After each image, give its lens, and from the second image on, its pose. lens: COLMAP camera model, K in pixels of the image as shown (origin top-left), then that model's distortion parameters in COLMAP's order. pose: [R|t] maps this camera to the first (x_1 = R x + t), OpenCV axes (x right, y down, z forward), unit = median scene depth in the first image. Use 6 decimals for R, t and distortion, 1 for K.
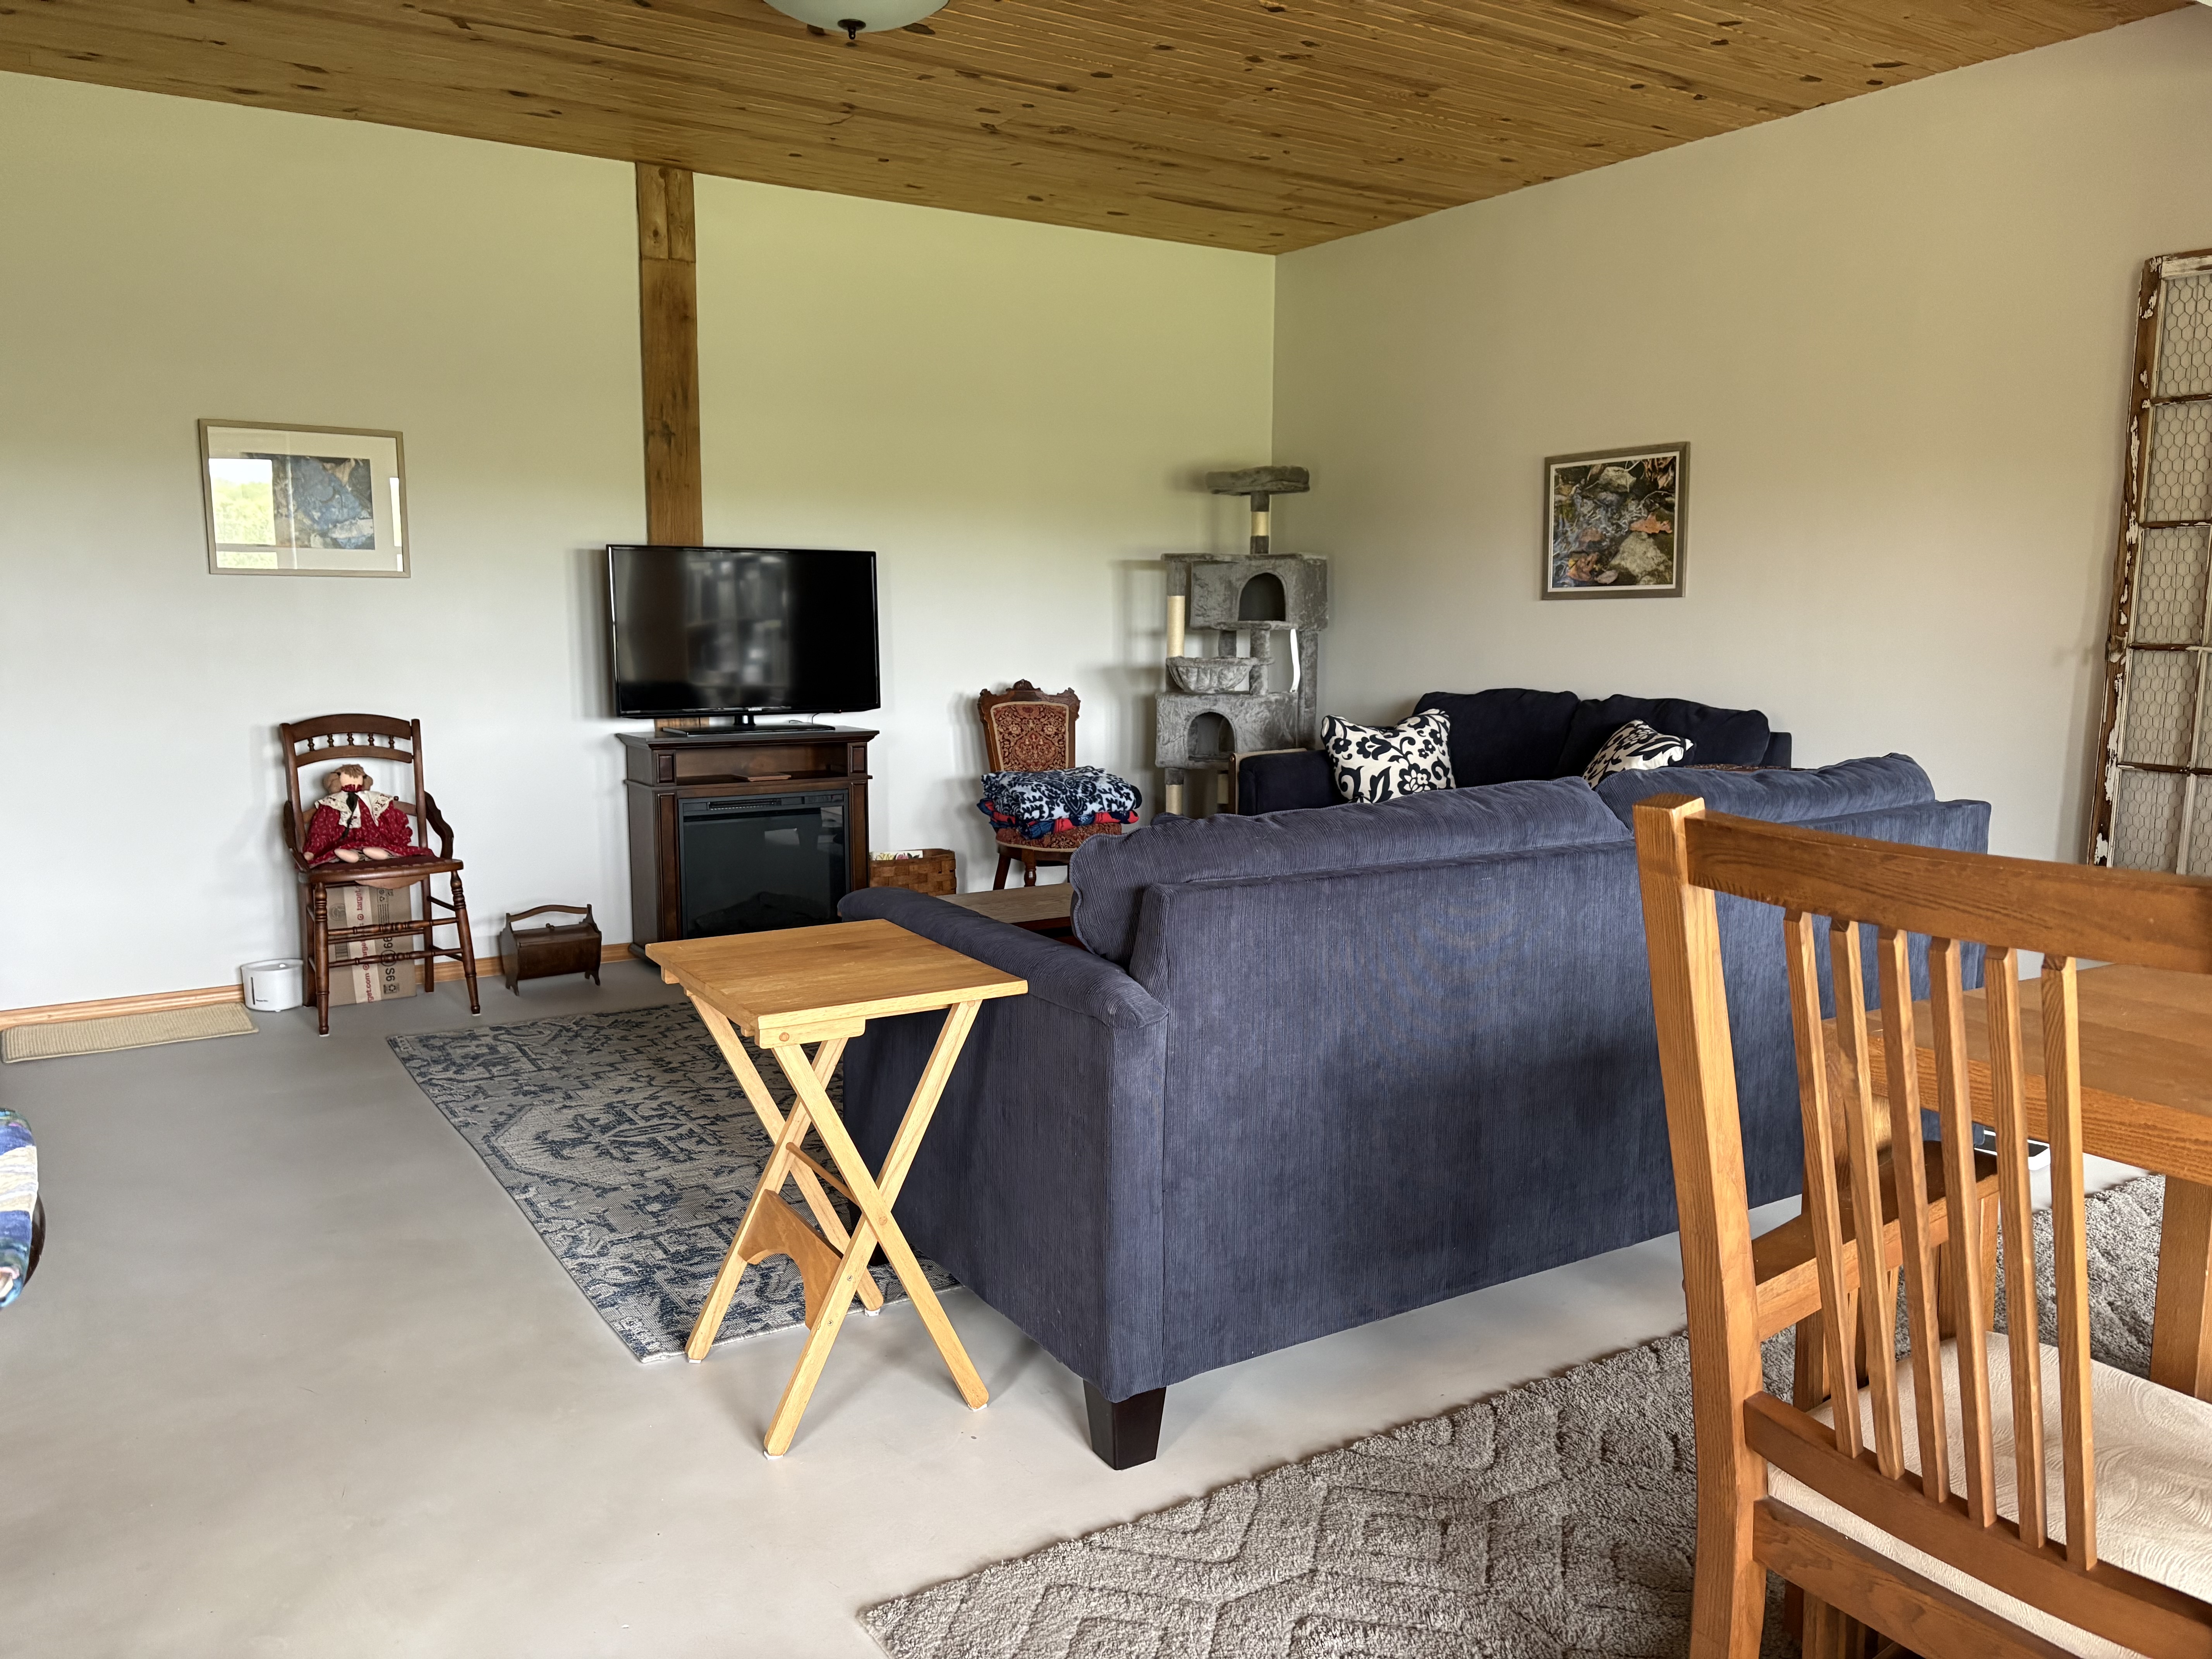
lens RADIAL K [[1673.0, 0, 1101.5], [0, 1673.0, 843.0], [0, 0, 1]] dist [0.048195, -0.054885]
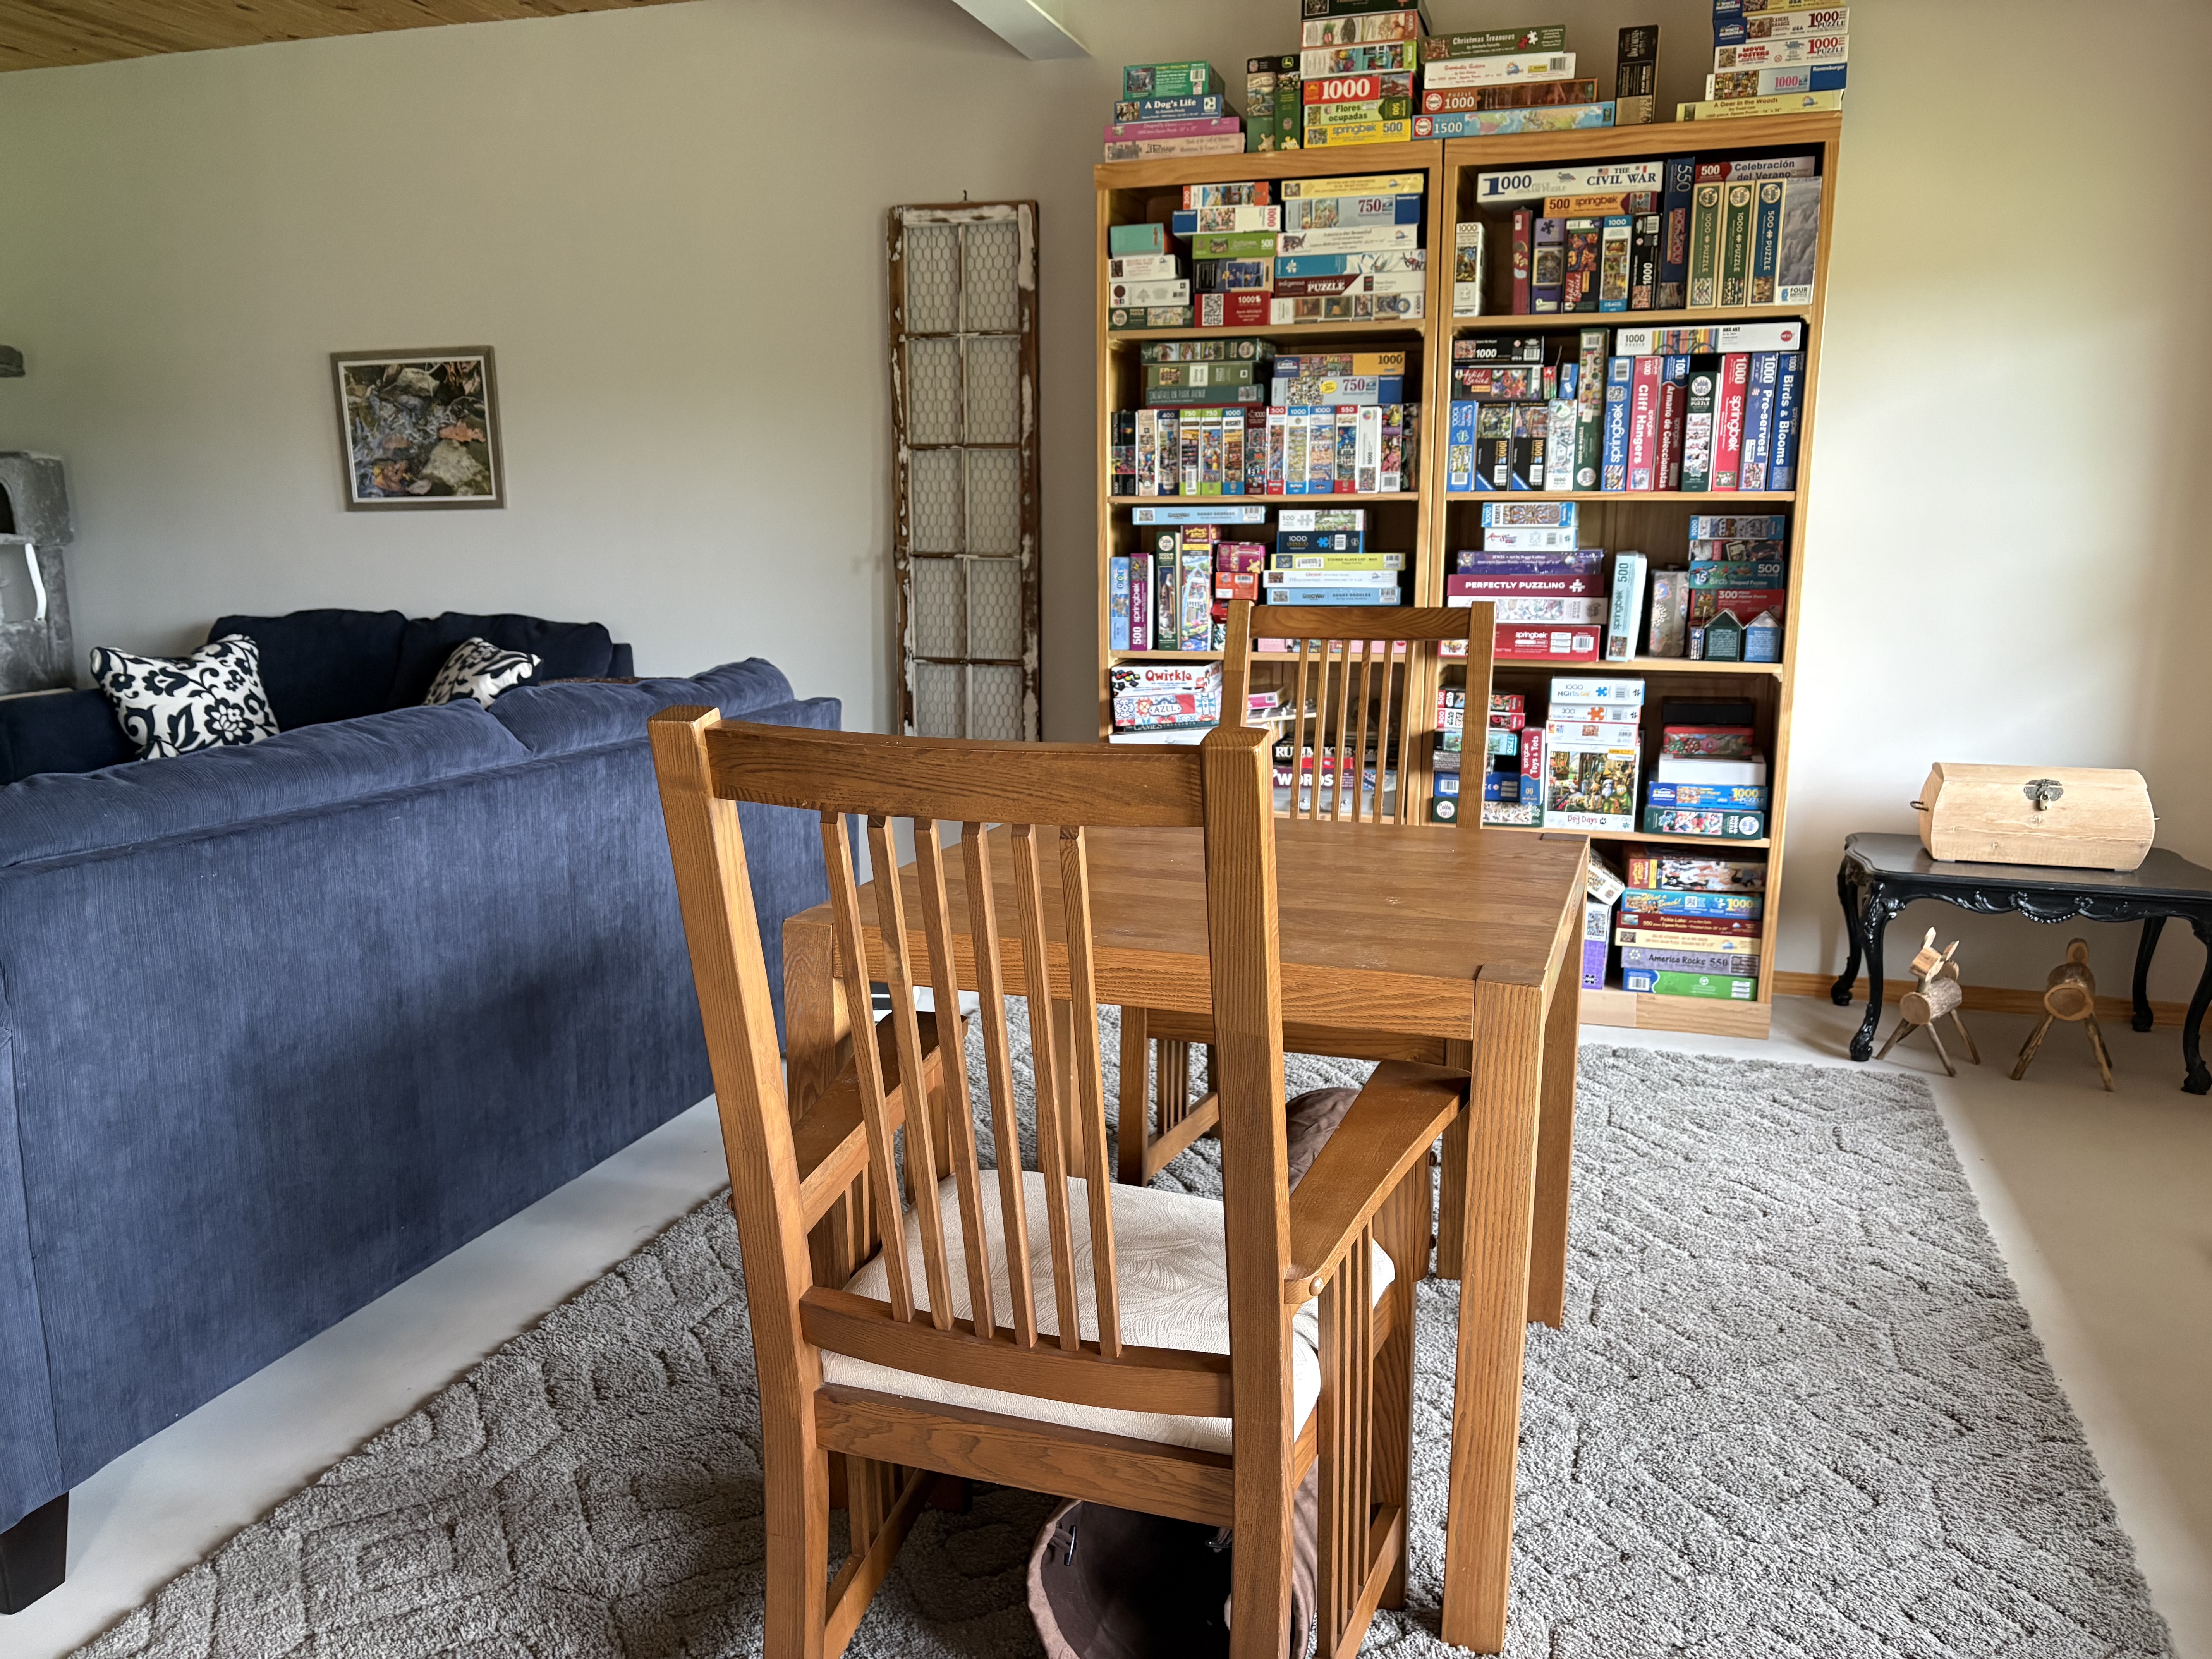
lens RADIAL K [[1673.0, 0, 1093.9], [0, 1673.0, 844.7], [0, 0, 1]] dist [0.048195, -0.054885]
pose [[0.770218, -0.121996, 0.626004, -0.045286], [0.091045, 0.992514, 0.081402, -0.003790], [-0.631249, -0.005703, 0.775559, 0.059795]]
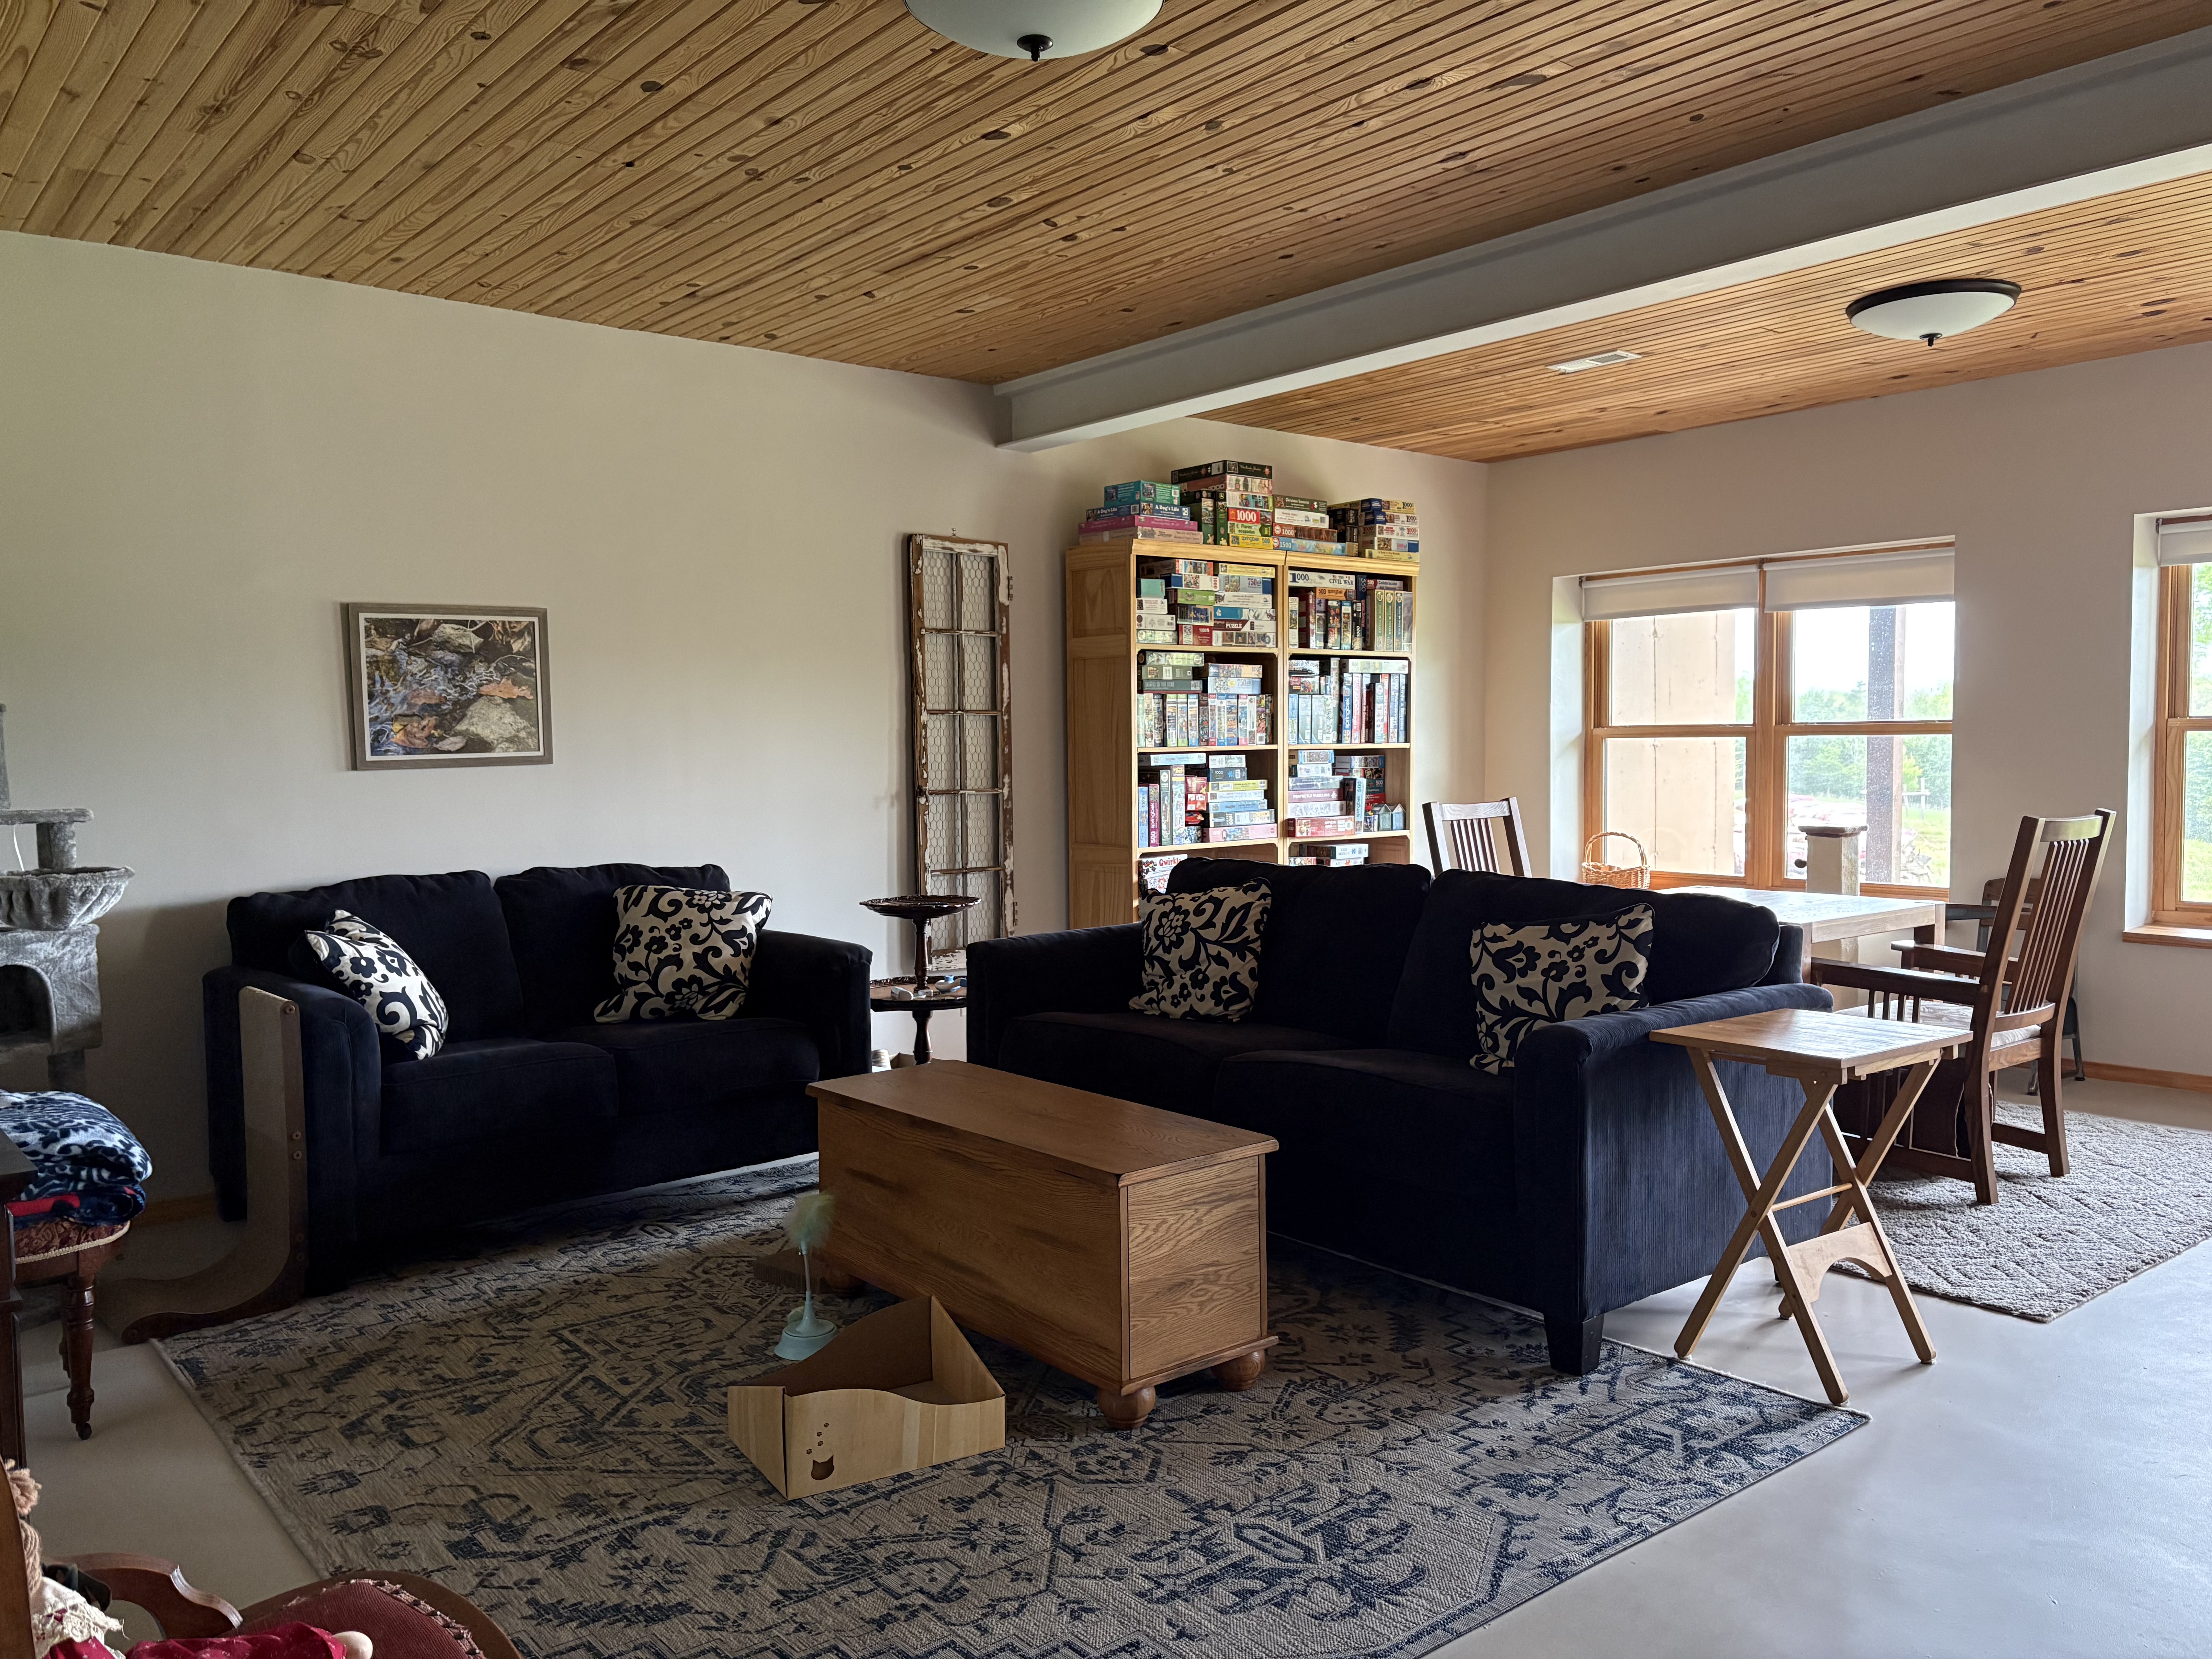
lens RADIAL K [[1673.0, 0, 1098.8], [0, 1673.0, 851.4], [0, 0, 1]] dist [0.048195, -0.054885]
pose [[-0.121315, -0.066884, 0.990358, -1.264100], [0.150674, 0.984925, 0.084975, -0.244714], [-0.981112, 0.159530, -0.109409, 1.496535]]
